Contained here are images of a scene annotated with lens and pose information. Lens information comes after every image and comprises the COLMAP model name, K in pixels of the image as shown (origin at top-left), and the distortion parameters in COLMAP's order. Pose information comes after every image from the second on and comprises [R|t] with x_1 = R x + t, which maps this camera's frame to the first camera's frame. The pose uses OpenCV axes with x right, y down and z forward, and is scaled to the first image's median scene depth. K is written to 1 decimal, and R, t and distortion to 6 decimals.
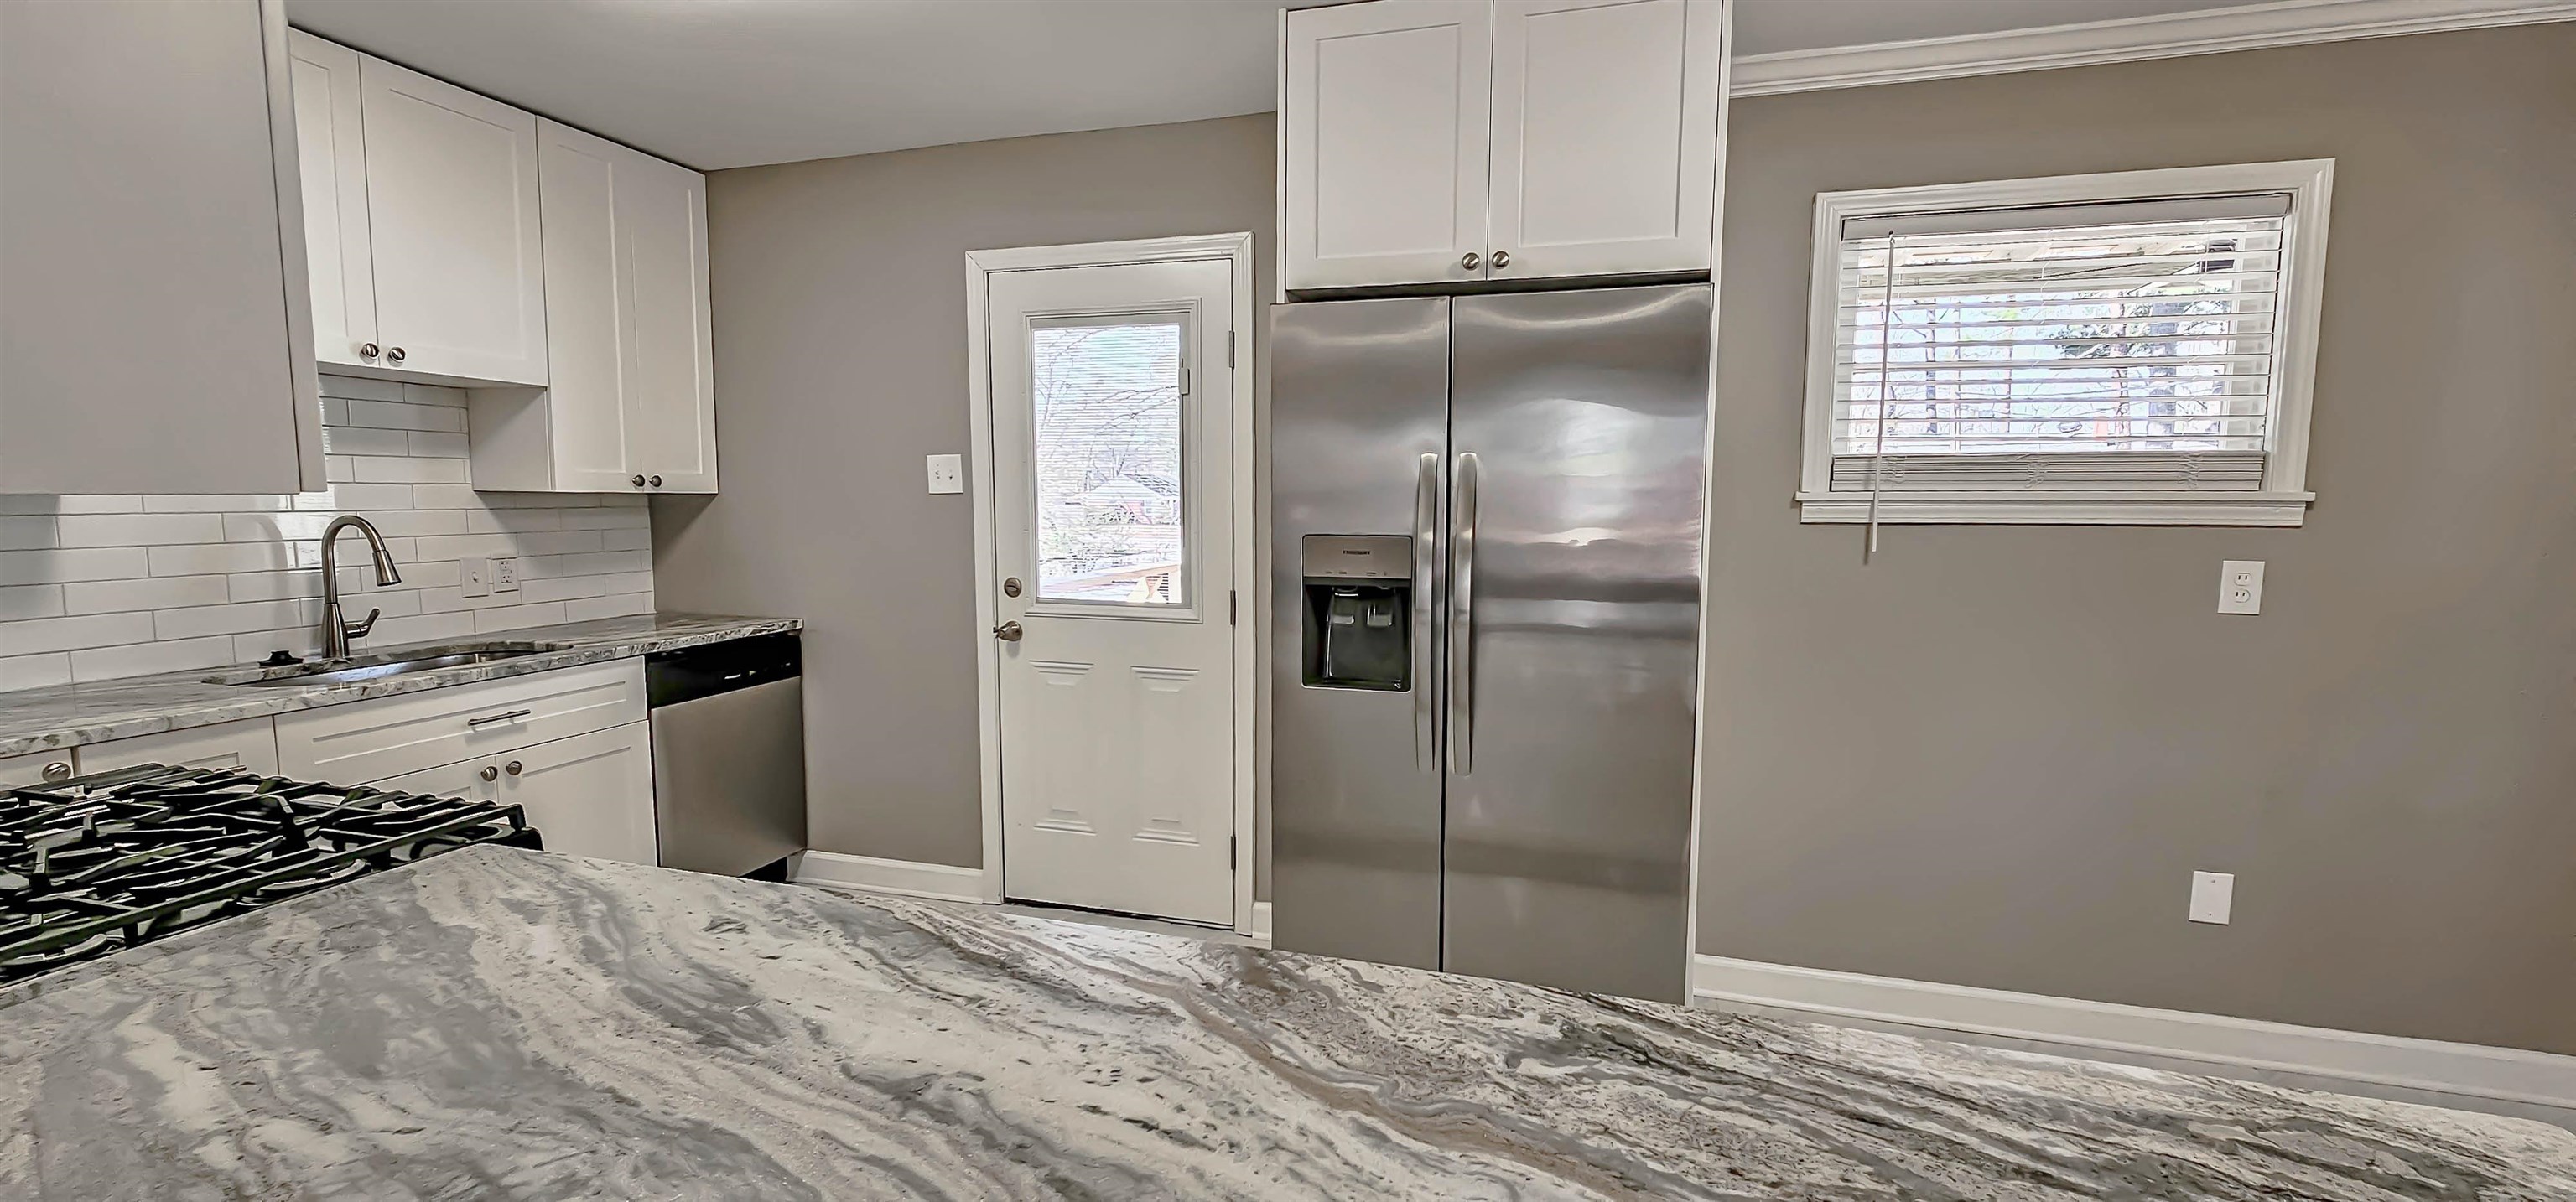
lens RADIAL K [[1095.7, 0, 1302.6], [0, 1095.7, 600.2], [0, 0, 1]] dist [-0.005153, -0.000671]
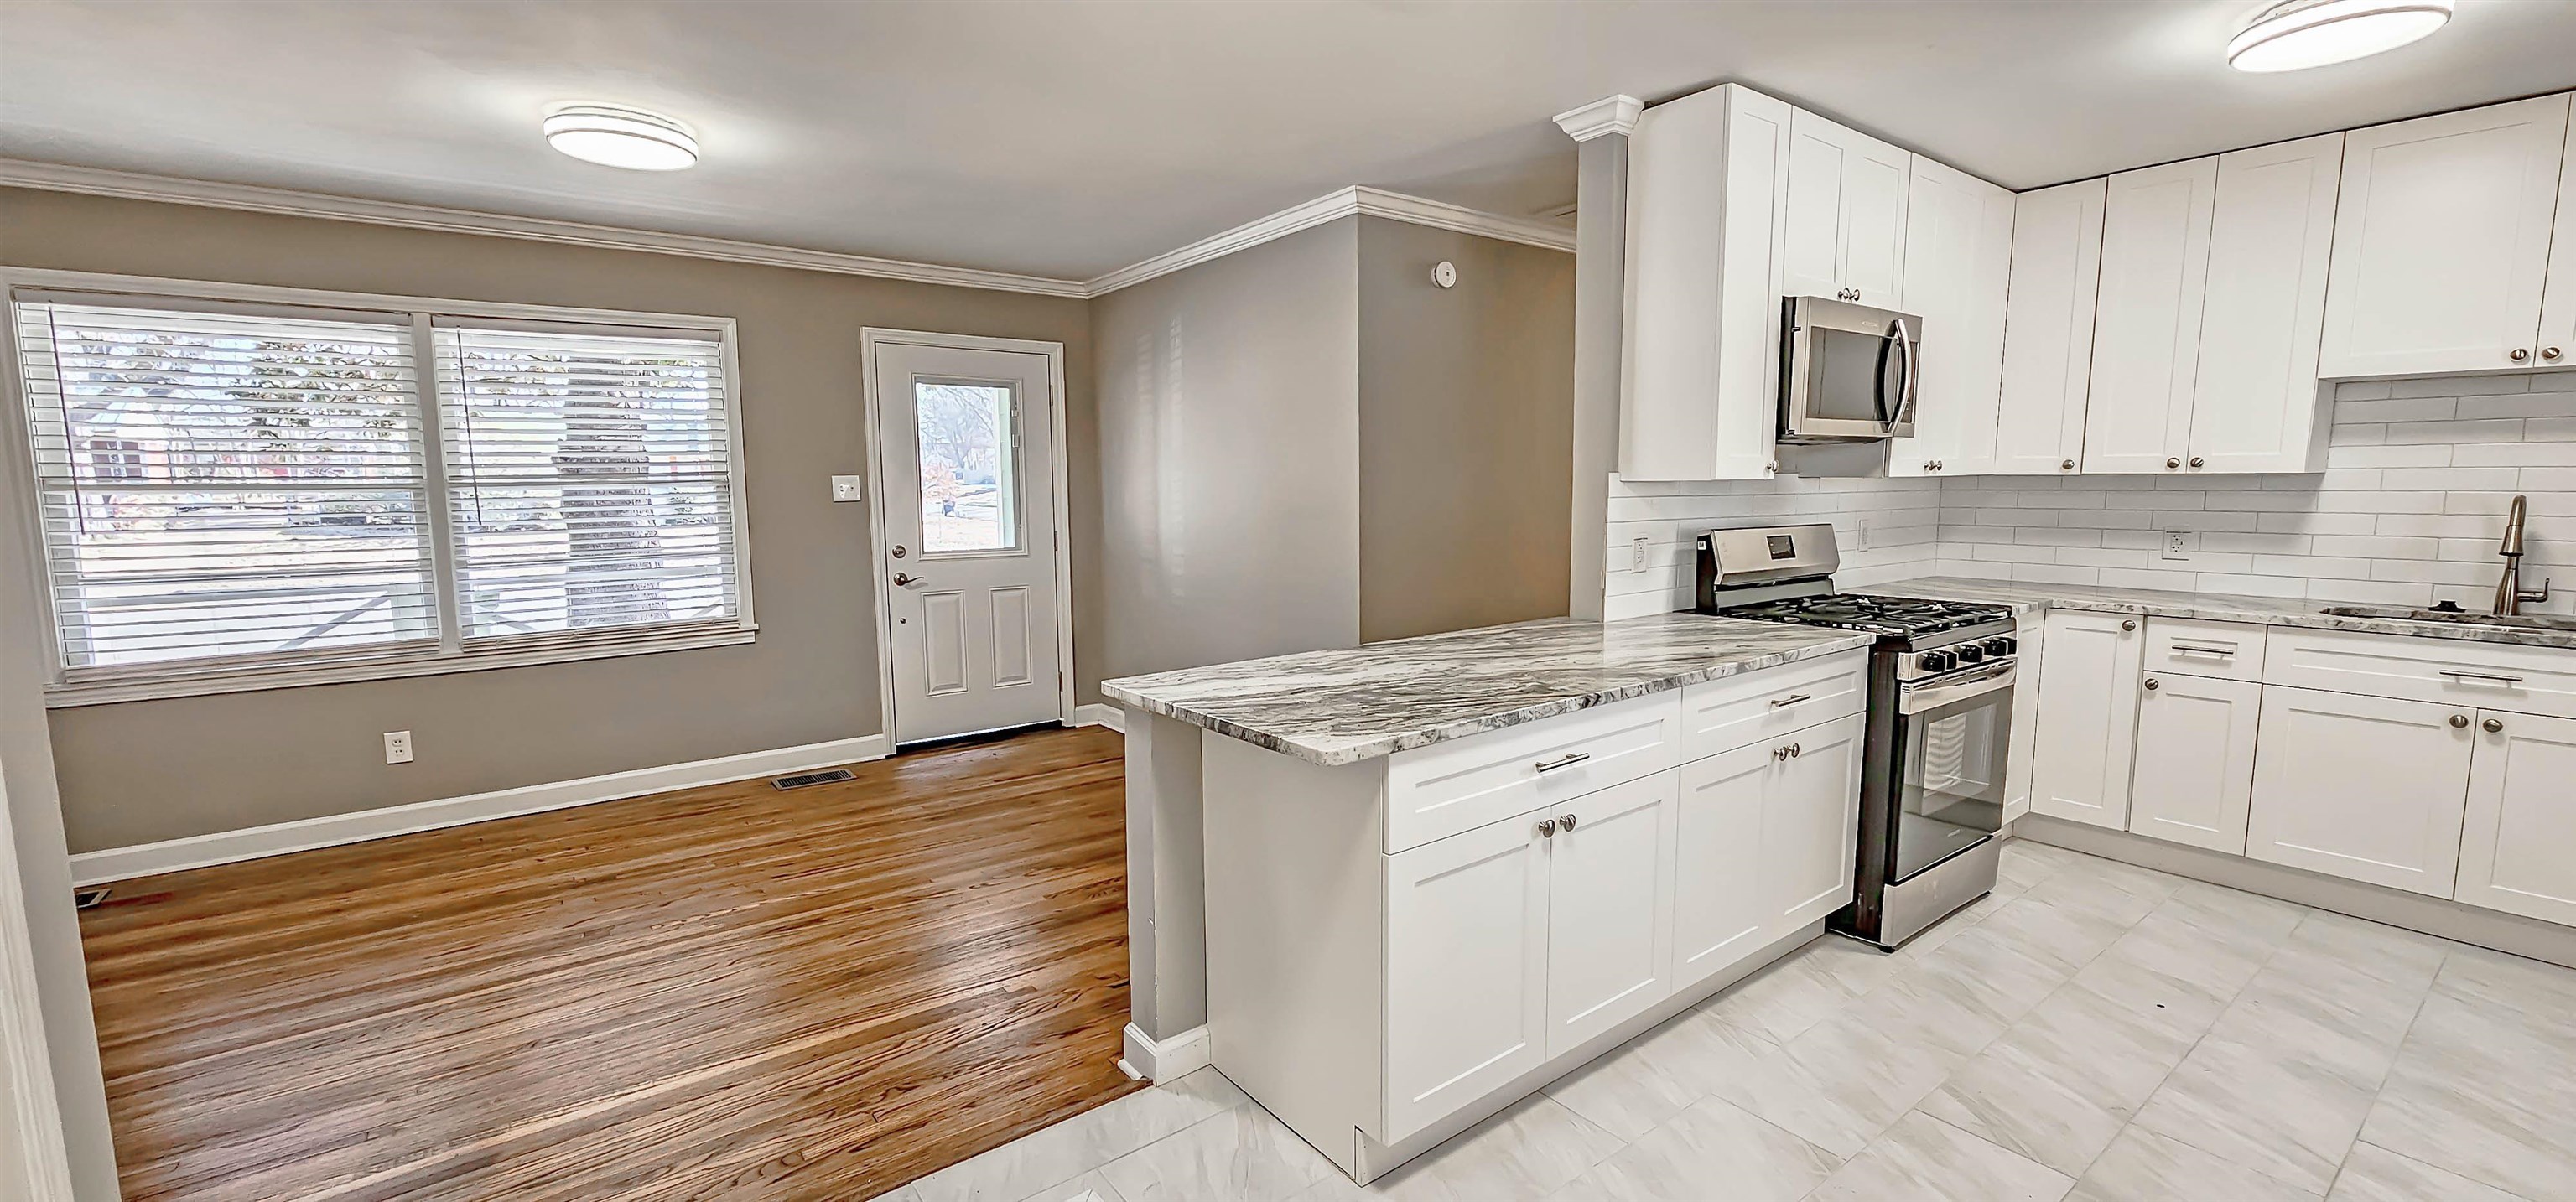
lens RADIAL K [[1051.3, 0, 1293.4], [0, 1051.3, 608.5], [0, 0, 1]] dist [-0.005416, -0.000684]
pose [[-0.585915, 0.098337, -0.804384, 0.913461], [-0.072164, 0.982335, 0.172656, -0.063320], [0.807153, 0.159210, -0.568468, 0.667285]]
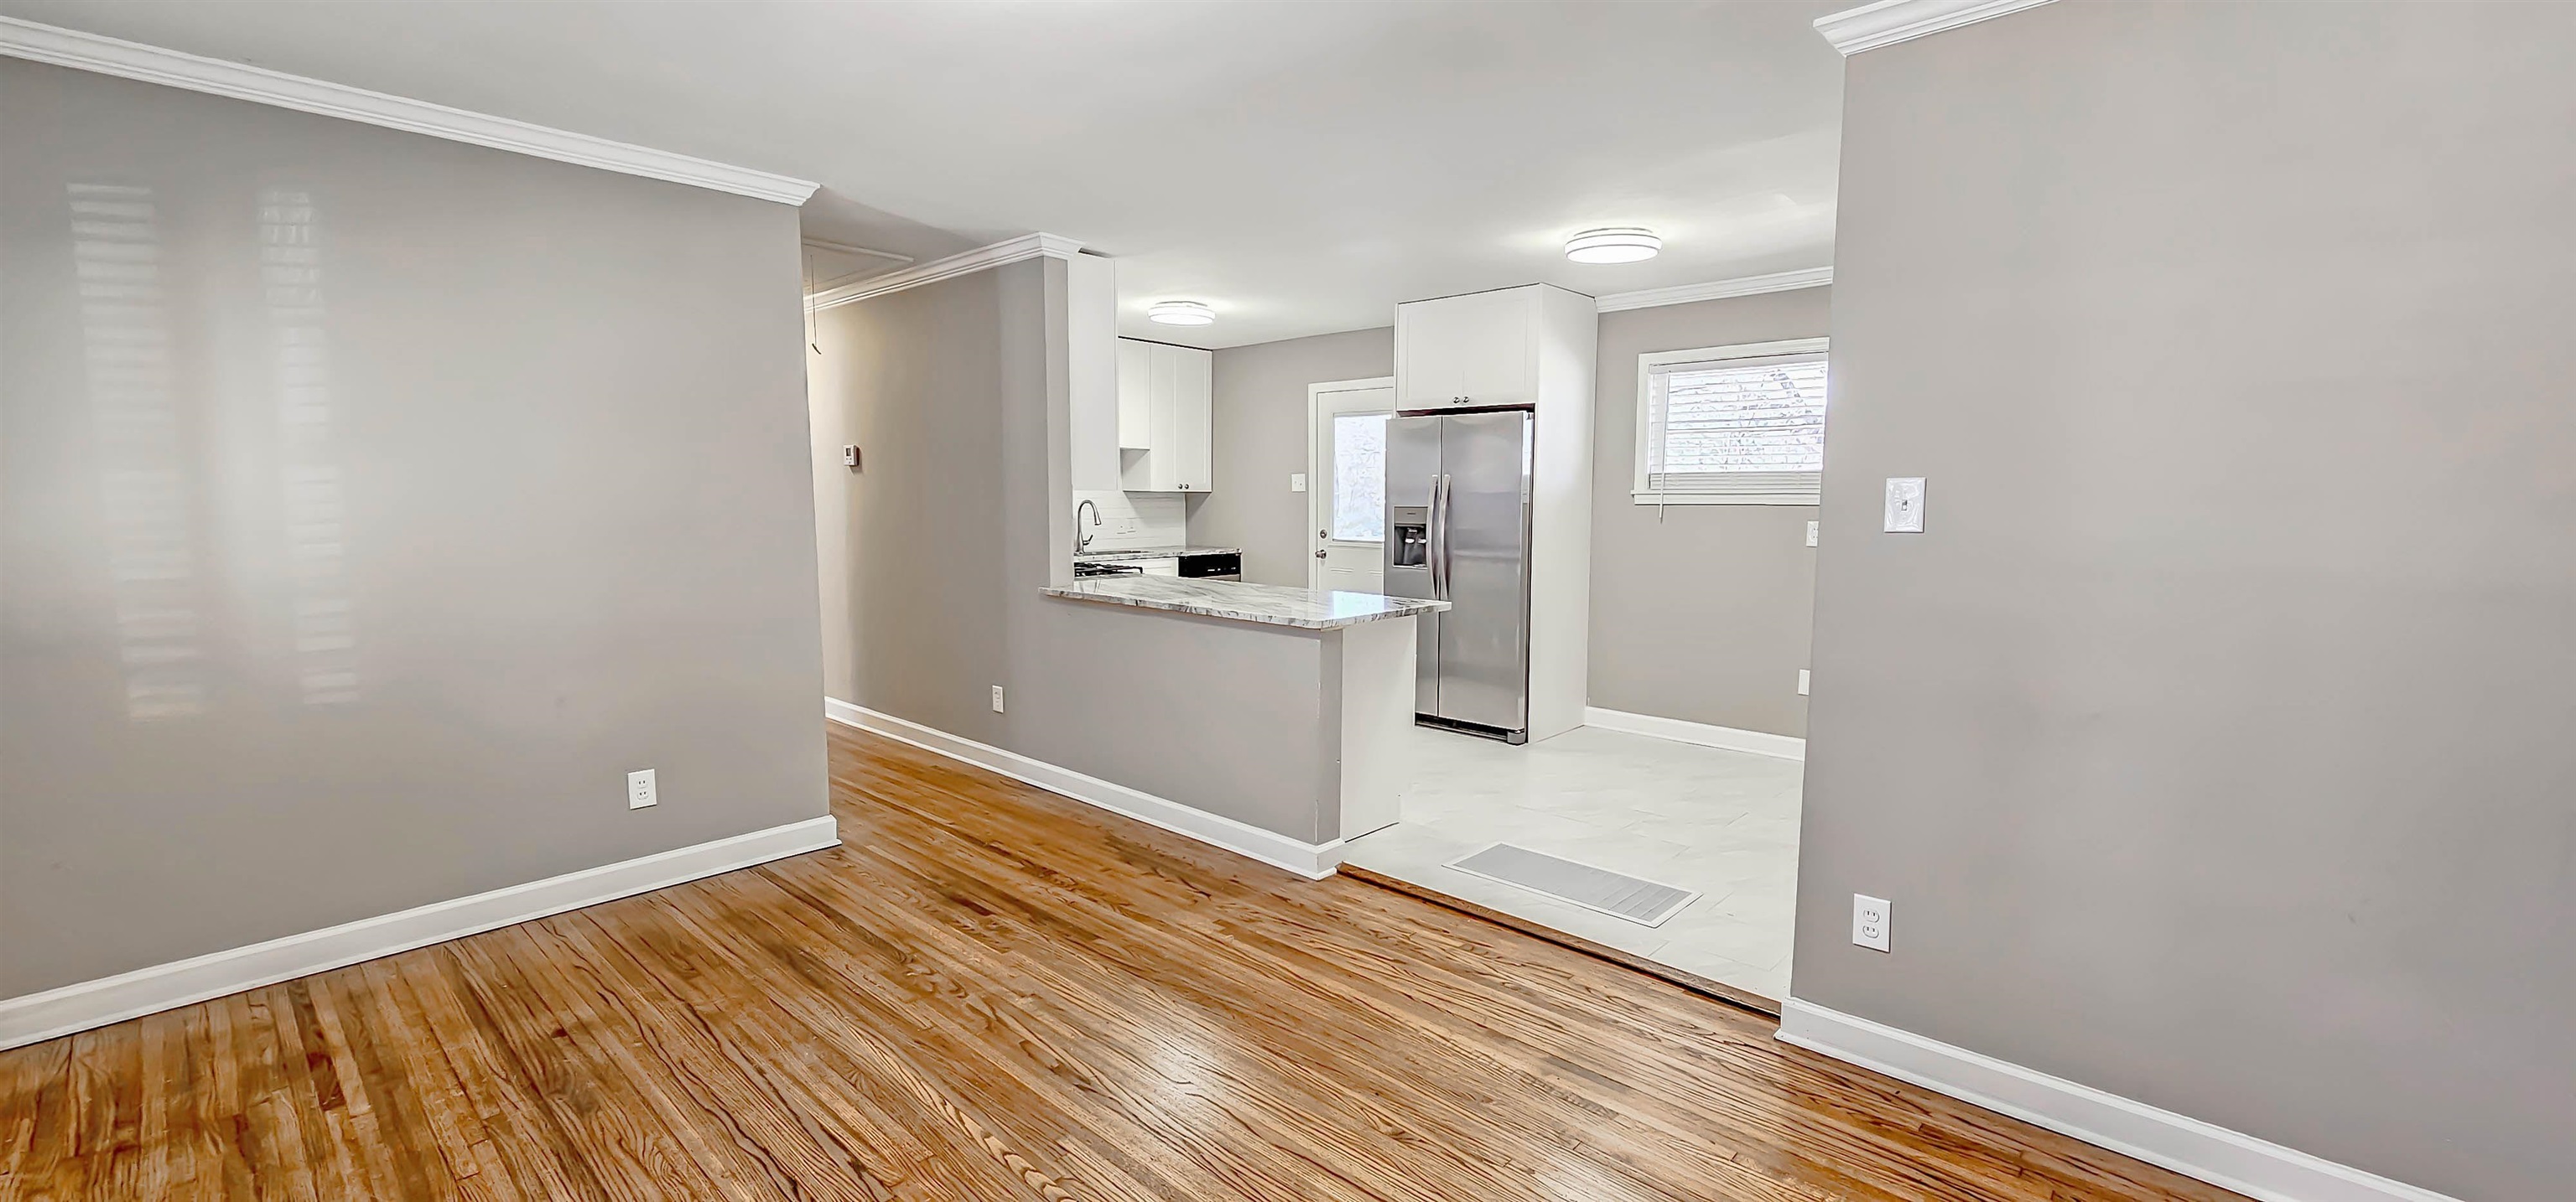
lens RADIAL K [[1051.3, 0, 1301.7], [0, 1051.3, 610.3], [0, 0, 1]] dist [-0.005416, -0.000684]
pose [[0.902751, 0.046544, -0.427638, 0.851216], [-0.040407, 0.998909, 0.023421, 0.131114], [0.428261, -0.003864, 0.903647, -1.305057]]
